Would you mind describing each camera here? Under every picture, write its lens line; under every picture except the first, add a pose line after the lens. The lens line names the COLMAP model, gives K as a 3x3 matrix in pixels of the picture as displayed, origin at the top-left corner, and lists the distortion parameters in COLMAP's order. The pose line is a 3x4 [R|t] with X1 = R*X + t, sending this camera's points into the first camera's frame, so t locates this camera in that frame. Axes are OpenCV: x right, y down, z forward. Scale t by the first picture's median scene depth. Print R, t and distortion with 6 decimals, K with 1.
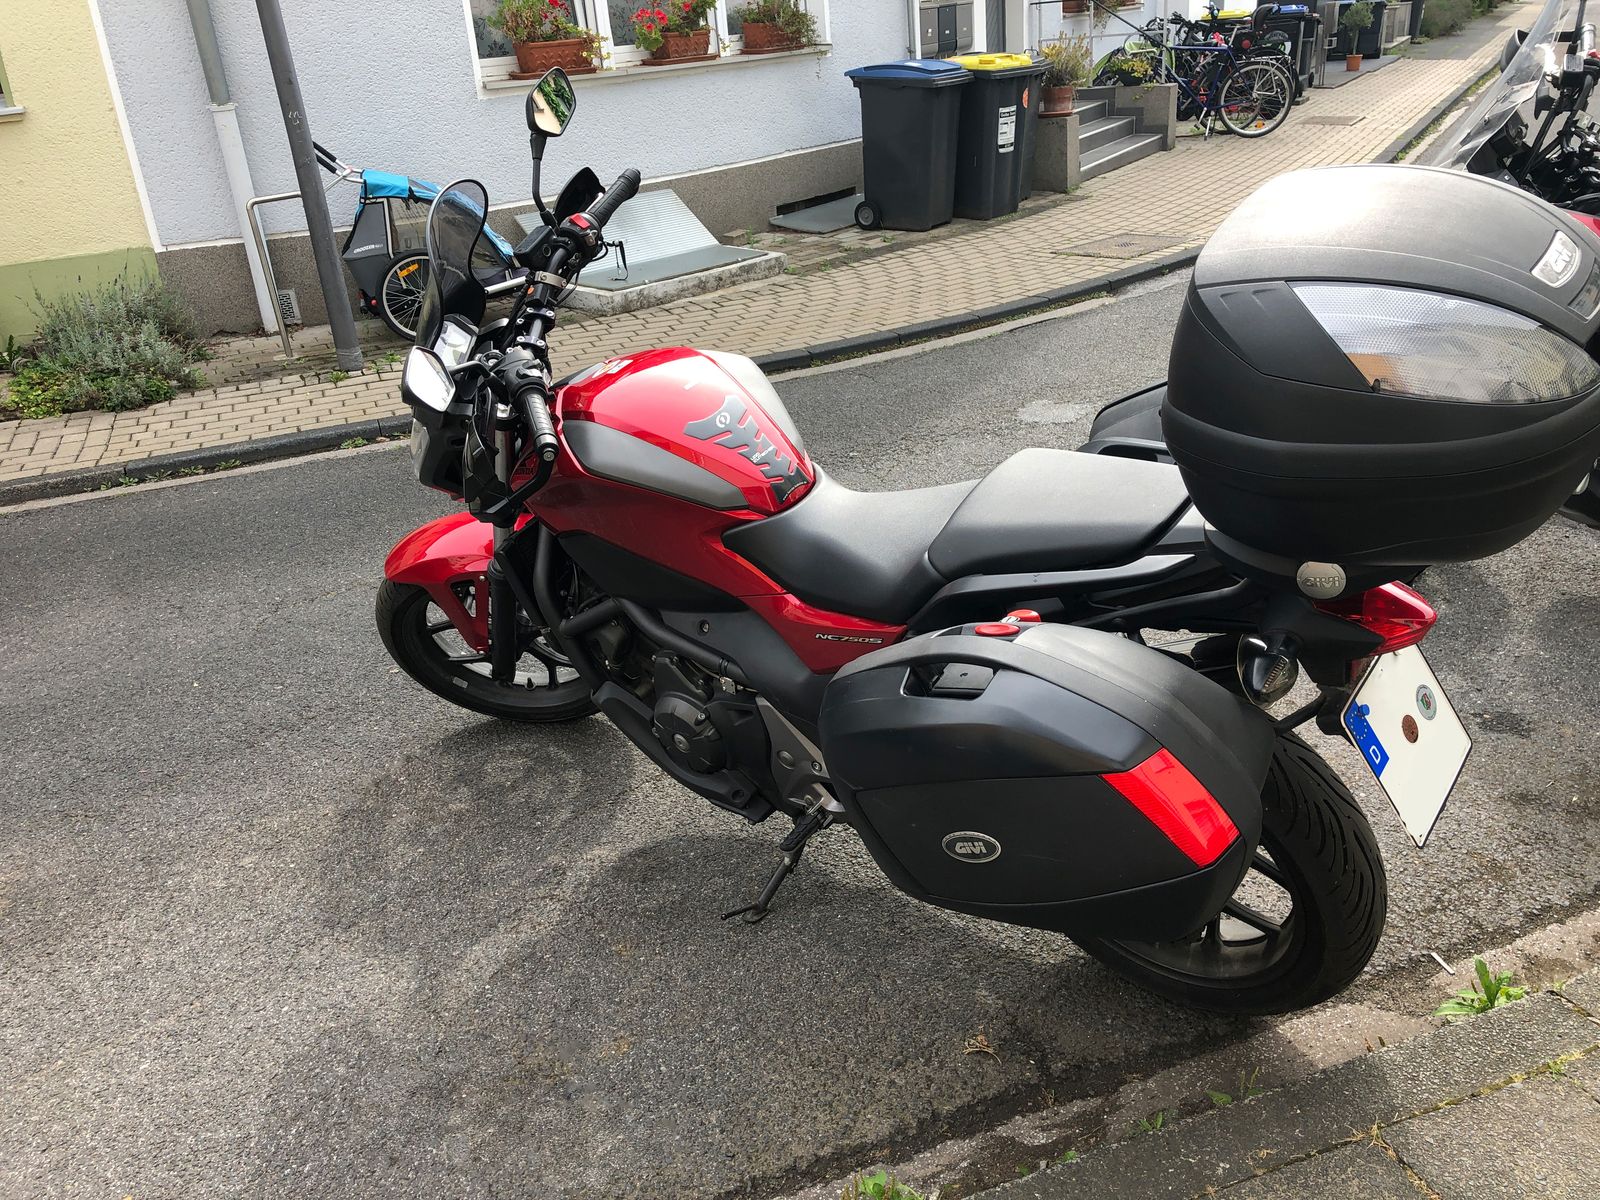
lens RADIAL K [[1288.0, 0, 800.0], [0, 1288.0, 600.0], [0, 0, 1]] dist [0.023708, -0.015310]
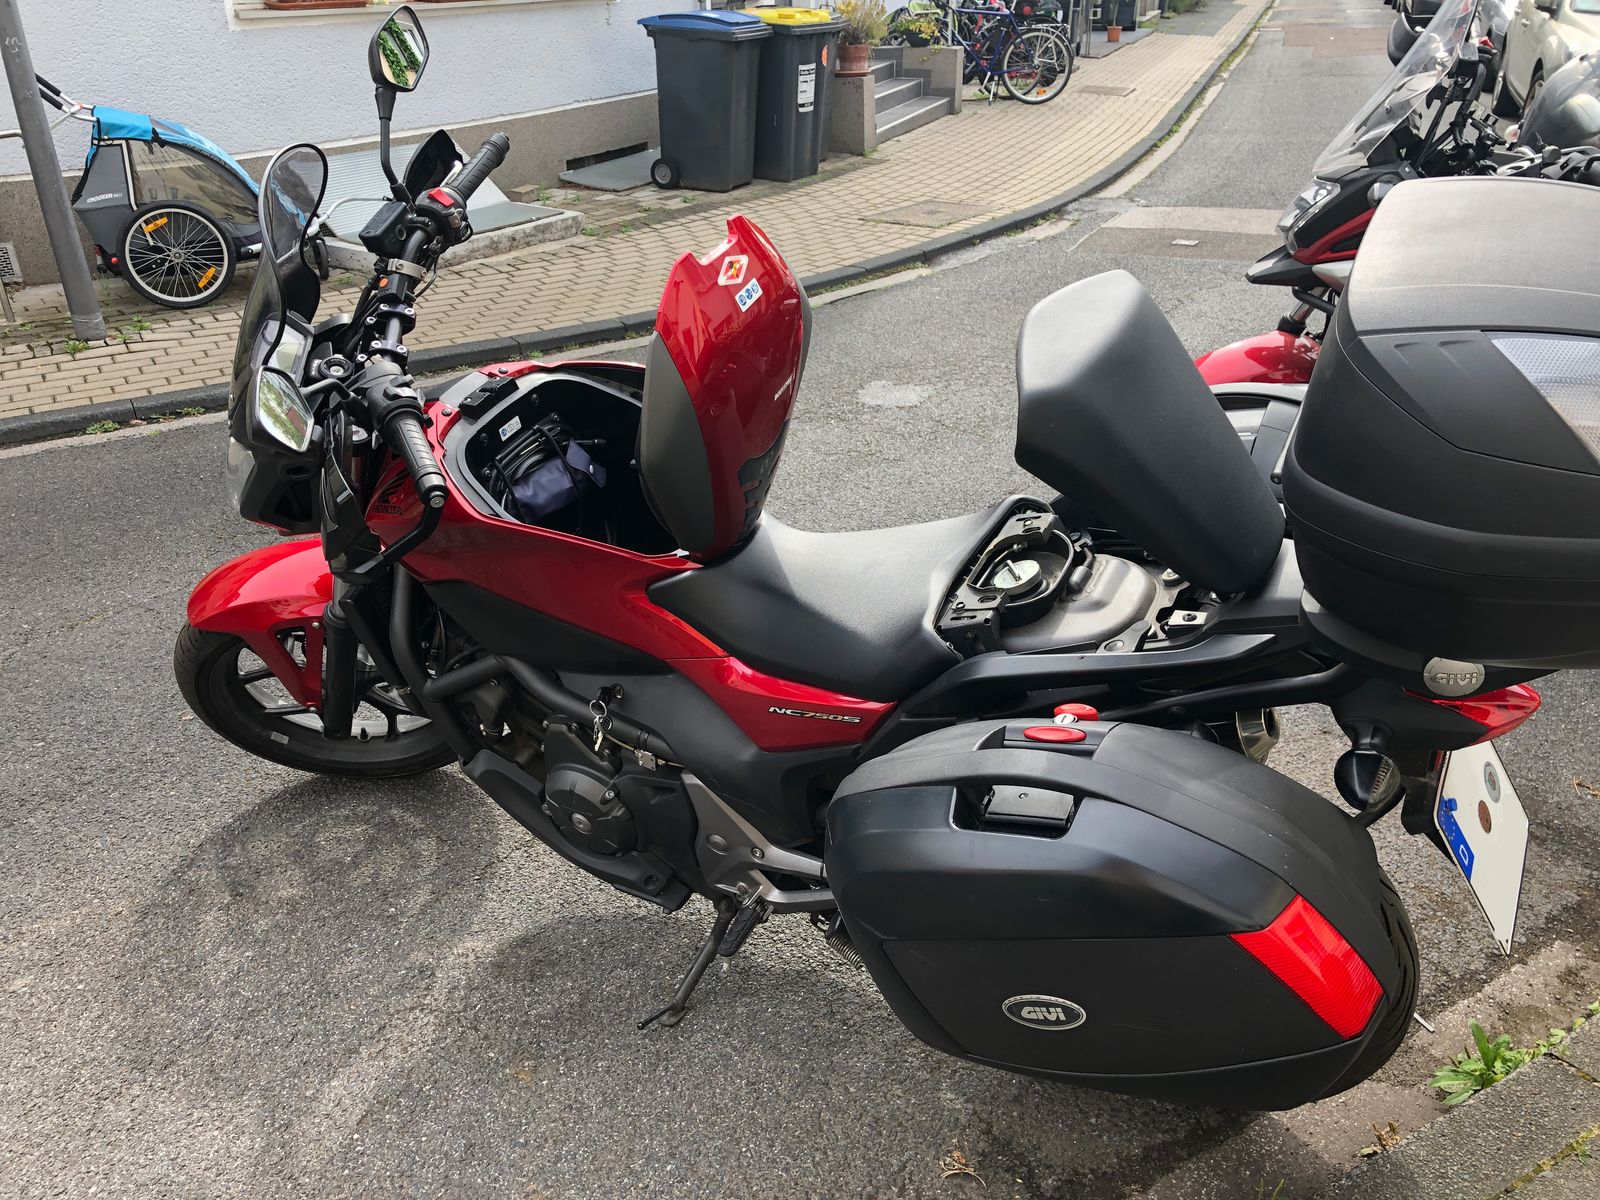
lens RADIAL K [[1308.4, 0, 800.0], [0, 1308.4, 600.0], [0, 0, 1]] dist [-0.013708, 0.056489]
pose [[0.985391, -0.026817, 0.168184, -0.081510], [0.021920, 0.999282, 0.030906, -0.051994], [-0.168892, -0.026768, 0.985271, 0.122496]]
